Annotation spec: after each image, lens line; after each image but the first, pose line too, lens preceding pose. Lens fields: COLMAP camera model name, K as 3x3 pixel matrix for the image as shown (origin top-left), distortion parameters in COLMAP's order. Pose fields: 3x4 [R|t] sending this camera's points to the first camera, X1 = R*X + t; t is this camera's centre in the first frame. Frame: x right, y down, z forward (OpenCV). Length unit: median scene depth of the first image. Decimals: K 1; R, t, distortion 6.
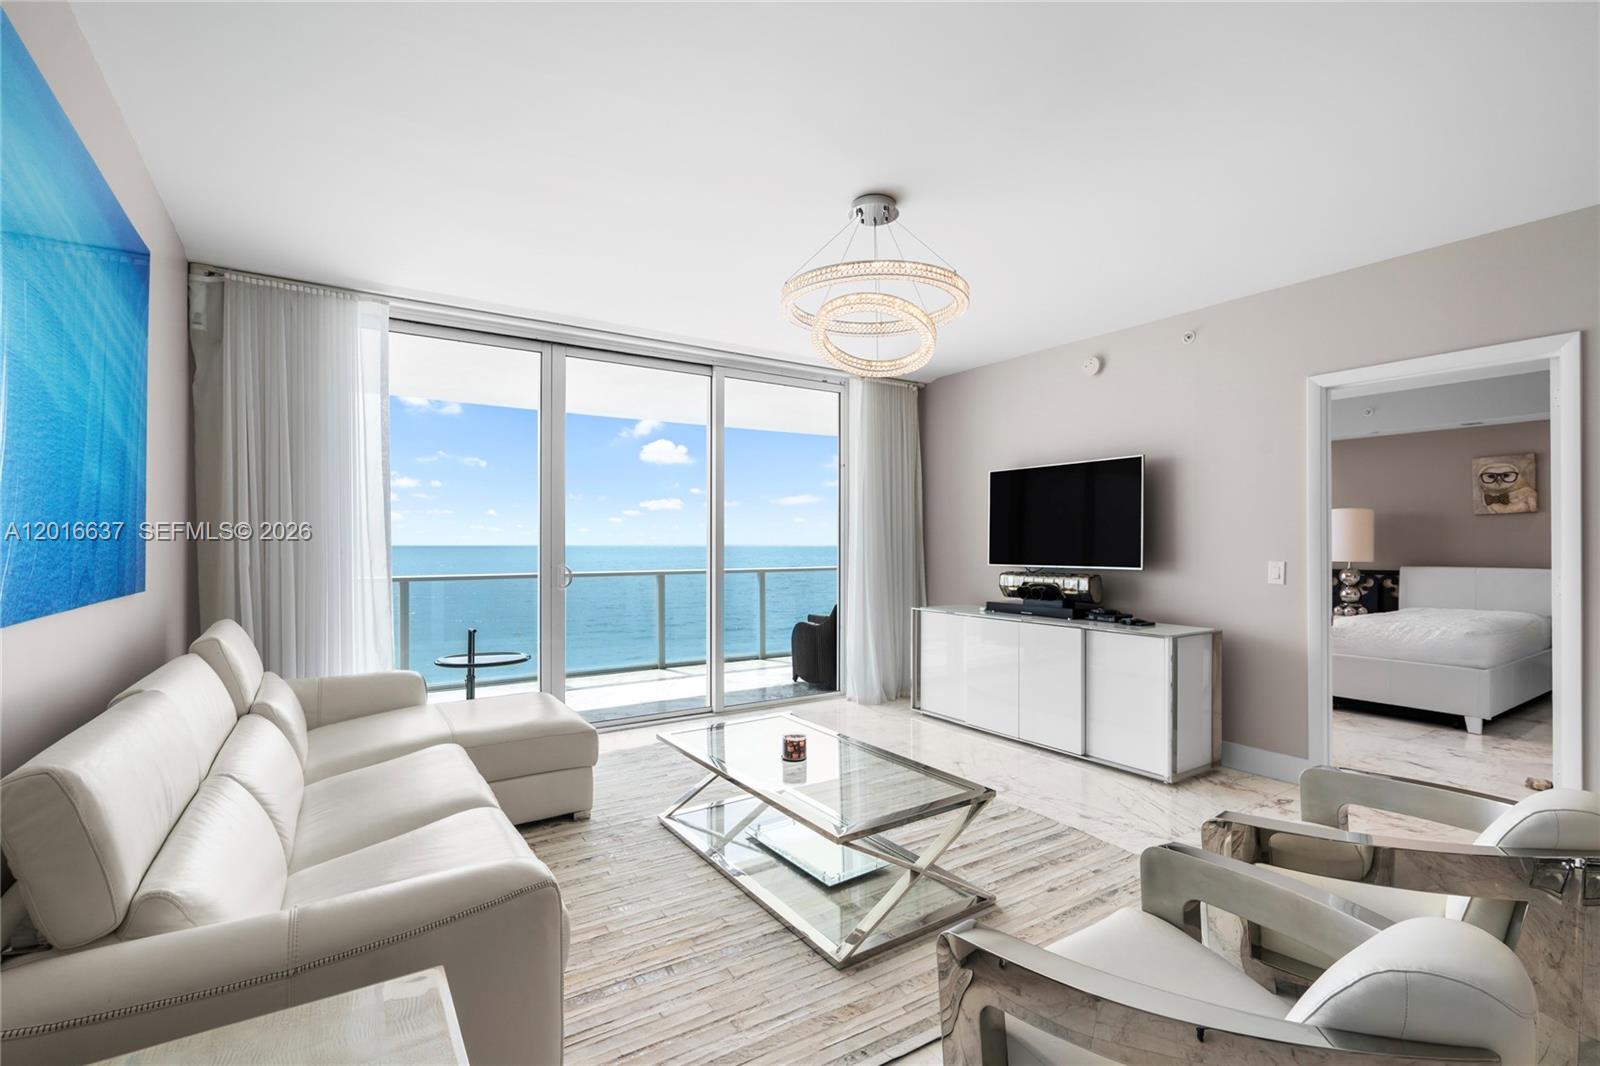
lens RADIAL K [[723.6, 0, 800.4], [0, 723.6, 541.9], [0, 0, 1]] dist [-0.007240, 0.004632]
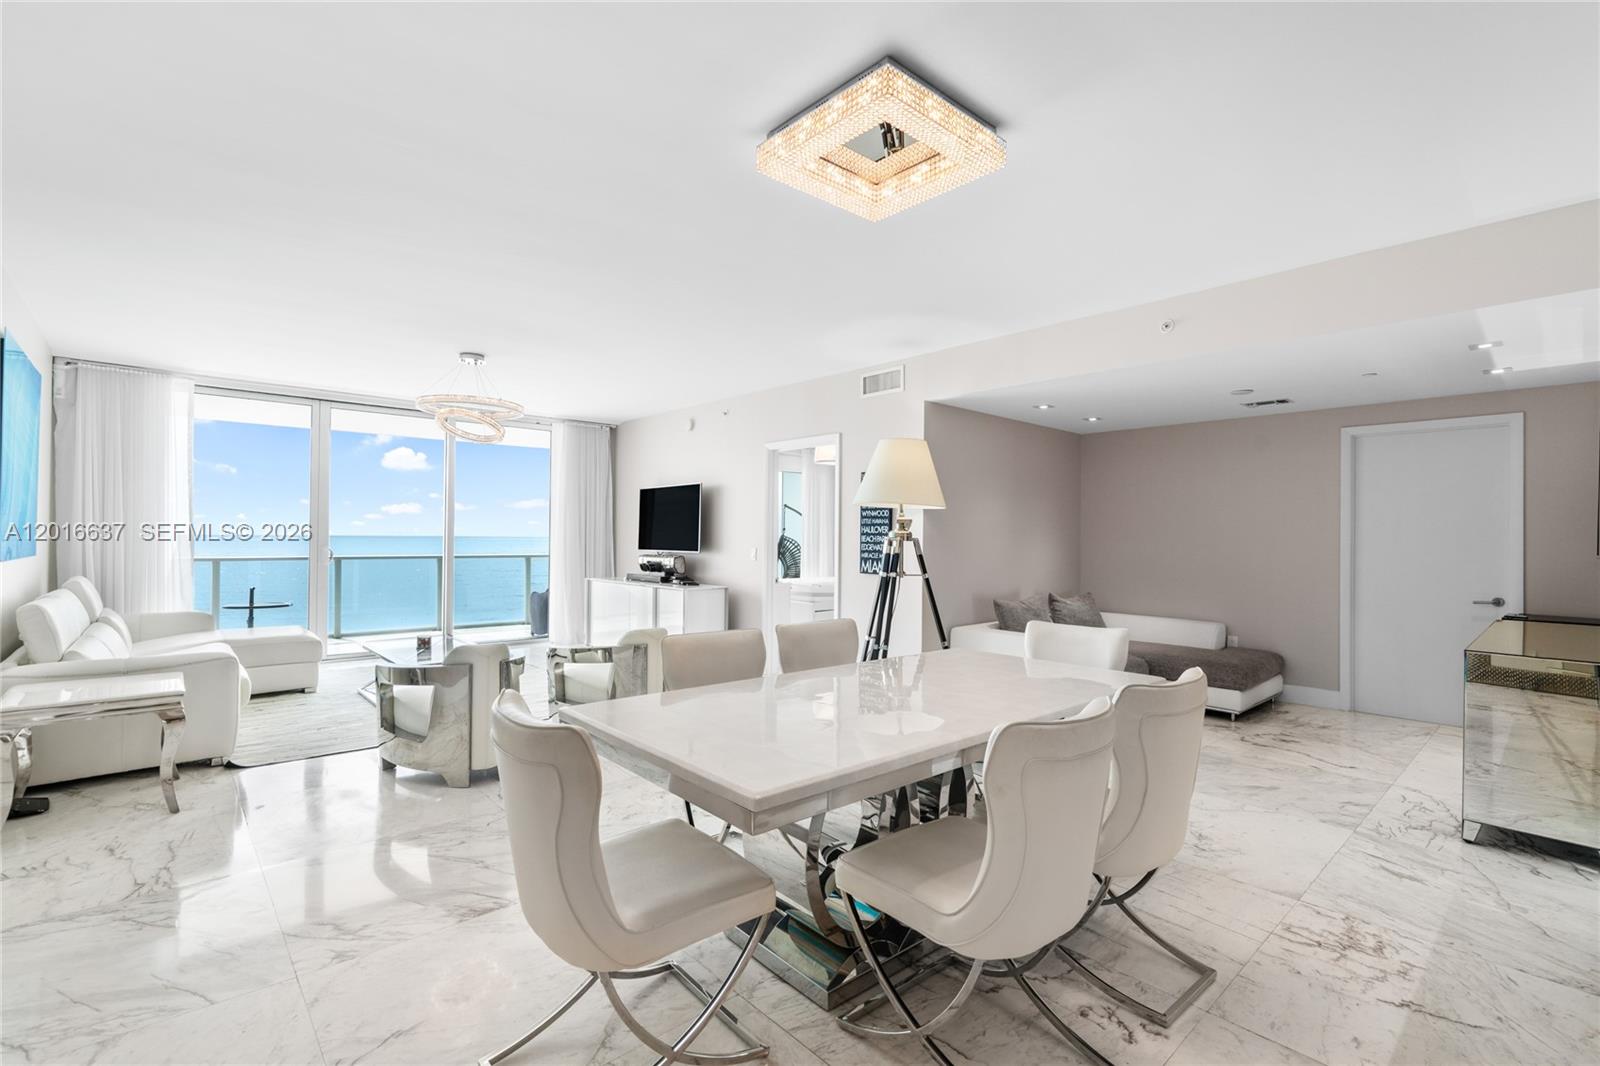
lens RADIAL K [[723.6, 0, 801.8], [0, 723.6, 531.8], [0, 0, 1]] dist [-0.007240, 0.004632]
pose [[0.988894, 0.010574, 0.148248, 0.476397], [-0.009804, 0.999934, -0.005921, -0.001380], [-0.148301, 0.004402, 0.988932, -0.701342]]
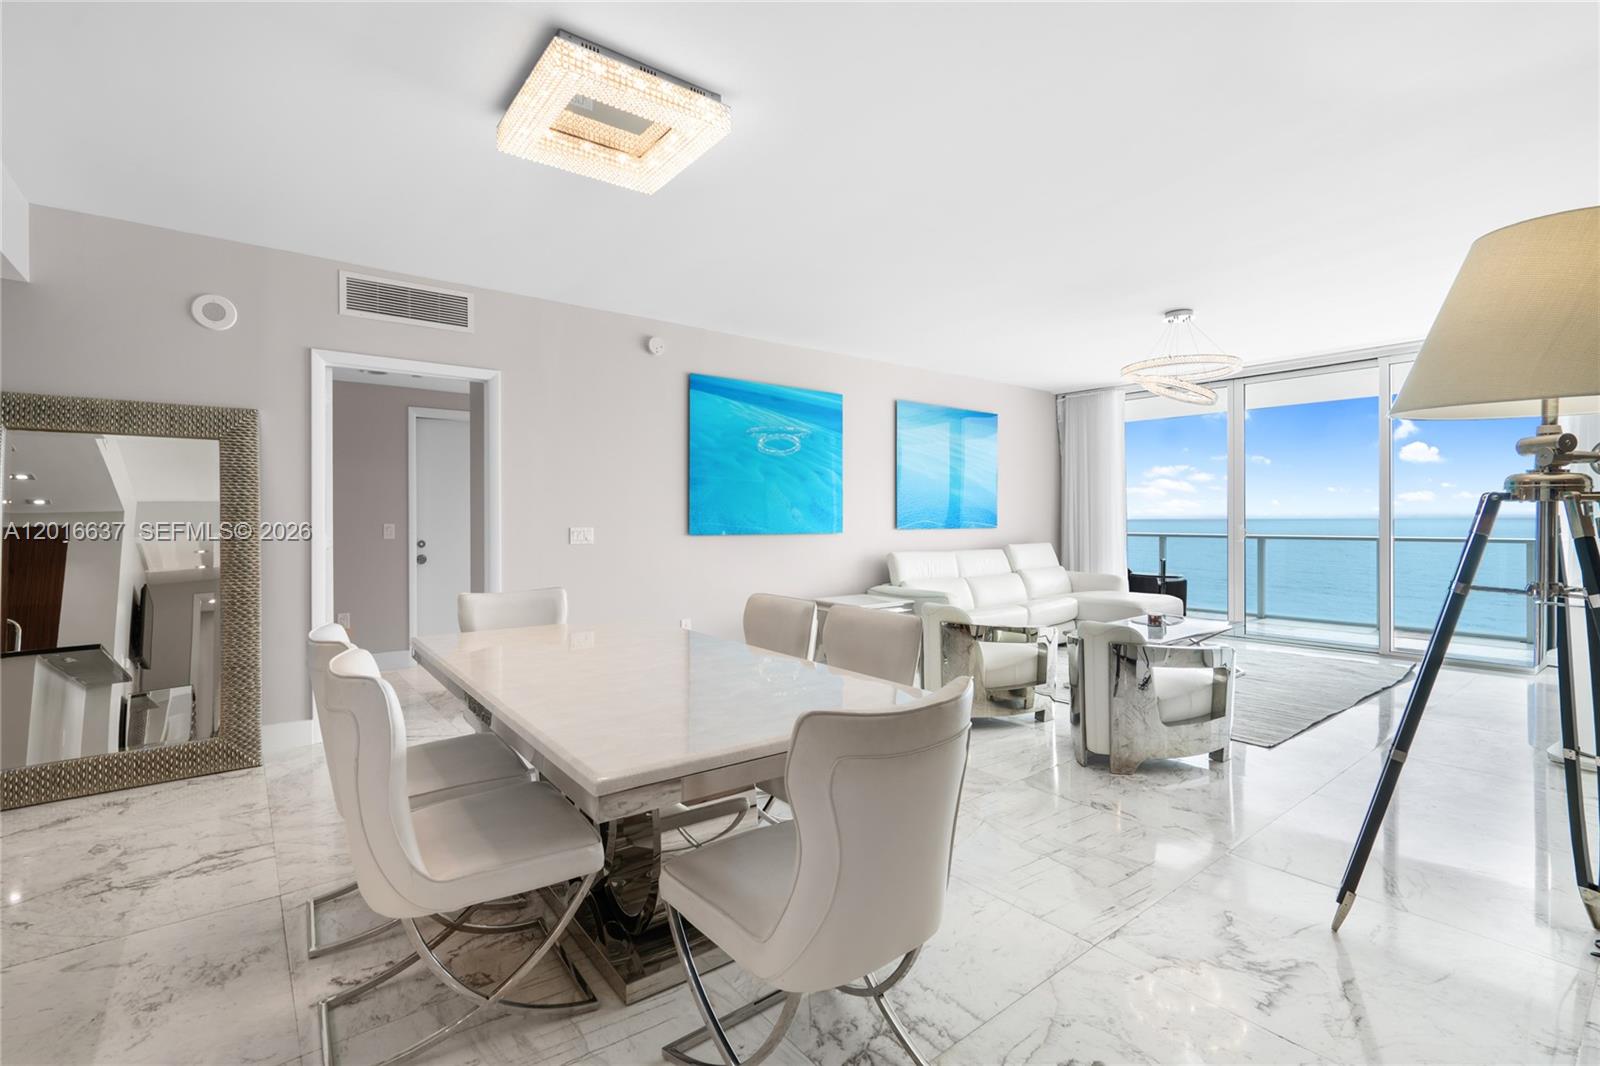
lens RADIAL K [[723.6, 0, 804.3], [0, 723.6, 519.2], [0, 0, 1]] dist [-0.007240, 0.004632]
pose [[0.080170, 0.002571, -0.996778, 1.225197], [0.005792, 0.999979, 0.003045, 0.012043], [0.996764, -0.006018, 0.080153, -0.025782]]
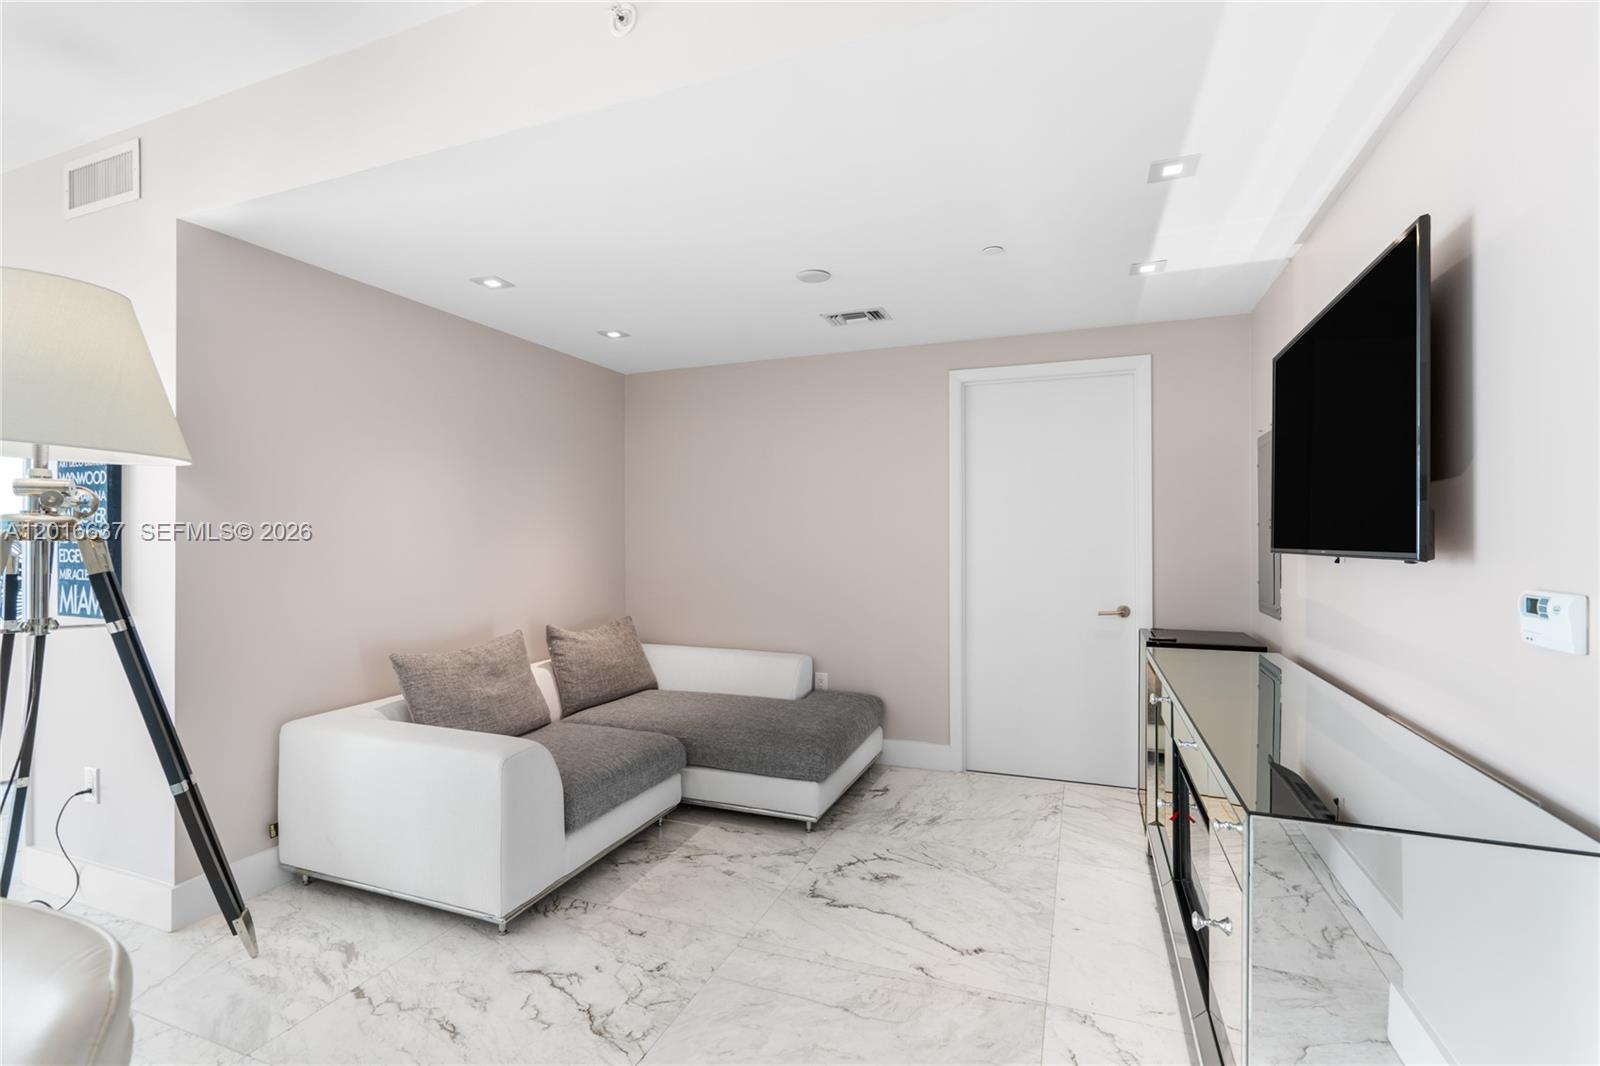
lens RADIAL K [[723.6, 0, 809.6], [0, 723.6, 527.9], [0, 0, 1]] dist [-0.007240, 0.004632]
pose [[0.817161, 0.004414, 0.576393, 0.957135], [0.000914, 0.999960, -0.008953, 0.001250], [-0.576409, 0.007842, 0.817123, -0.204839]]
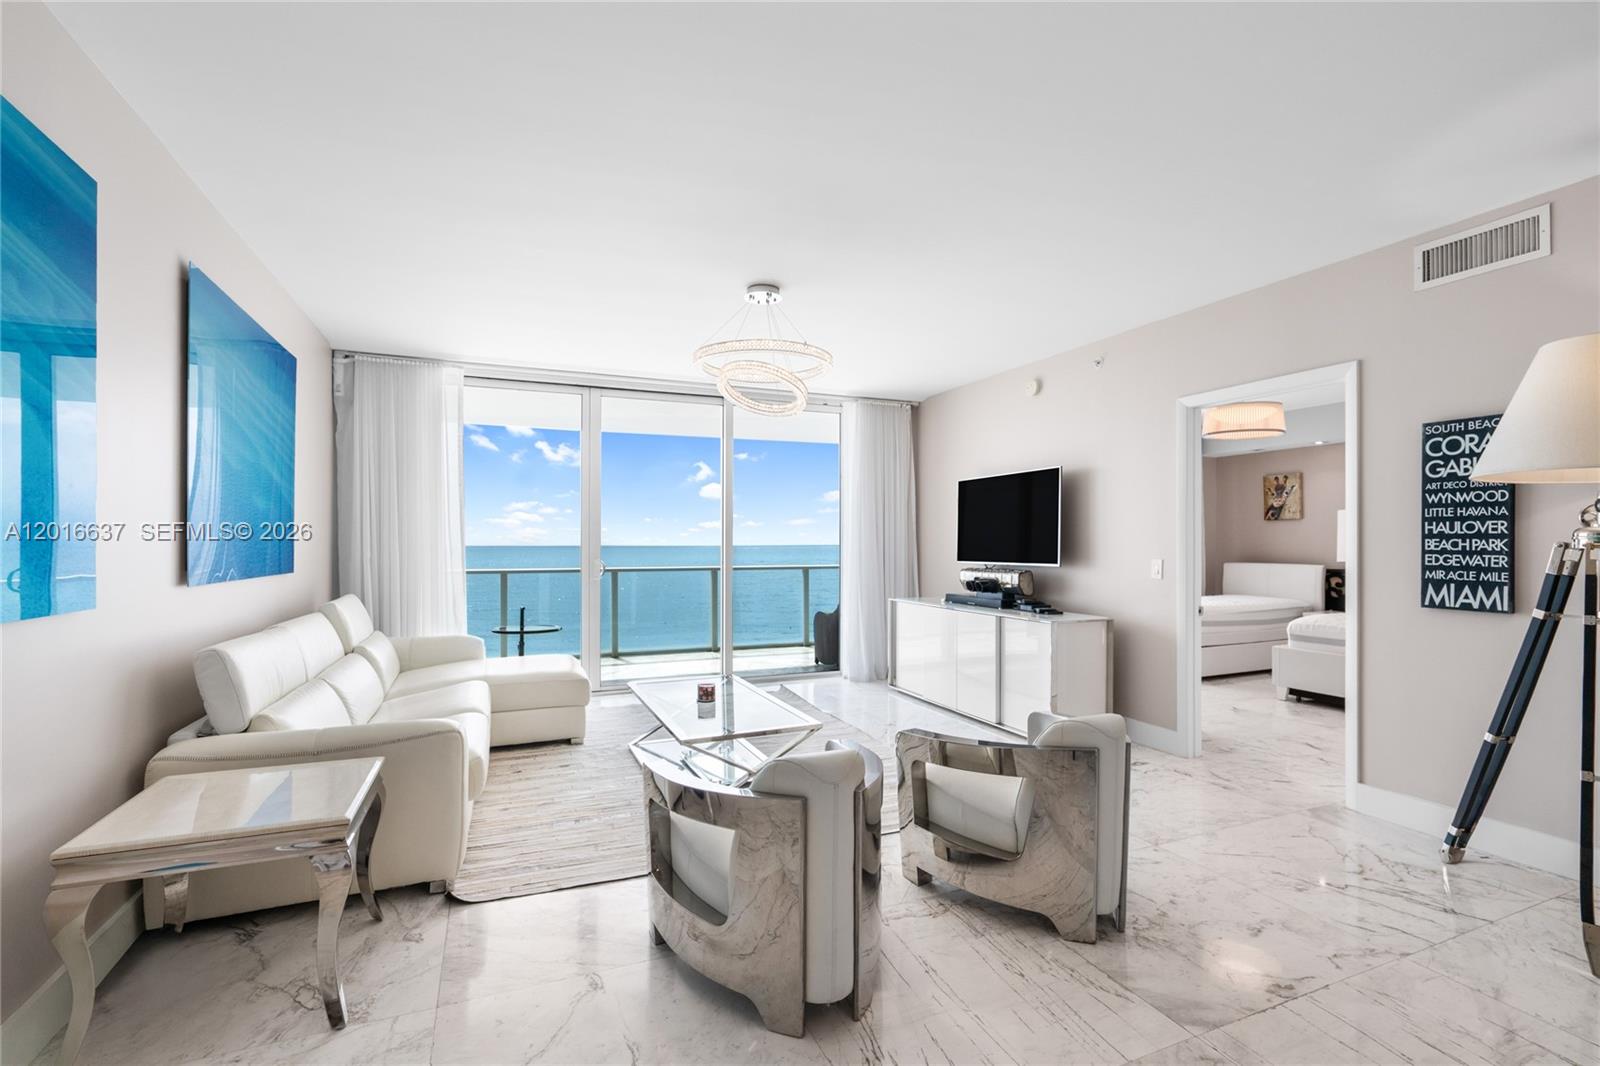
lens RADIAL K [[723.6, 0, 800.3], [0, 723.6, 541.1], [0, 0, 1]] dist [-0.007240, 0.004632]
pose [[0.982684, 0.000401, -0.185290, 0.291991], [-0.000609, 0.999999, -0.001069, 0.000043], [0.185289, 0.001163, 0.982683, -0.214917]]
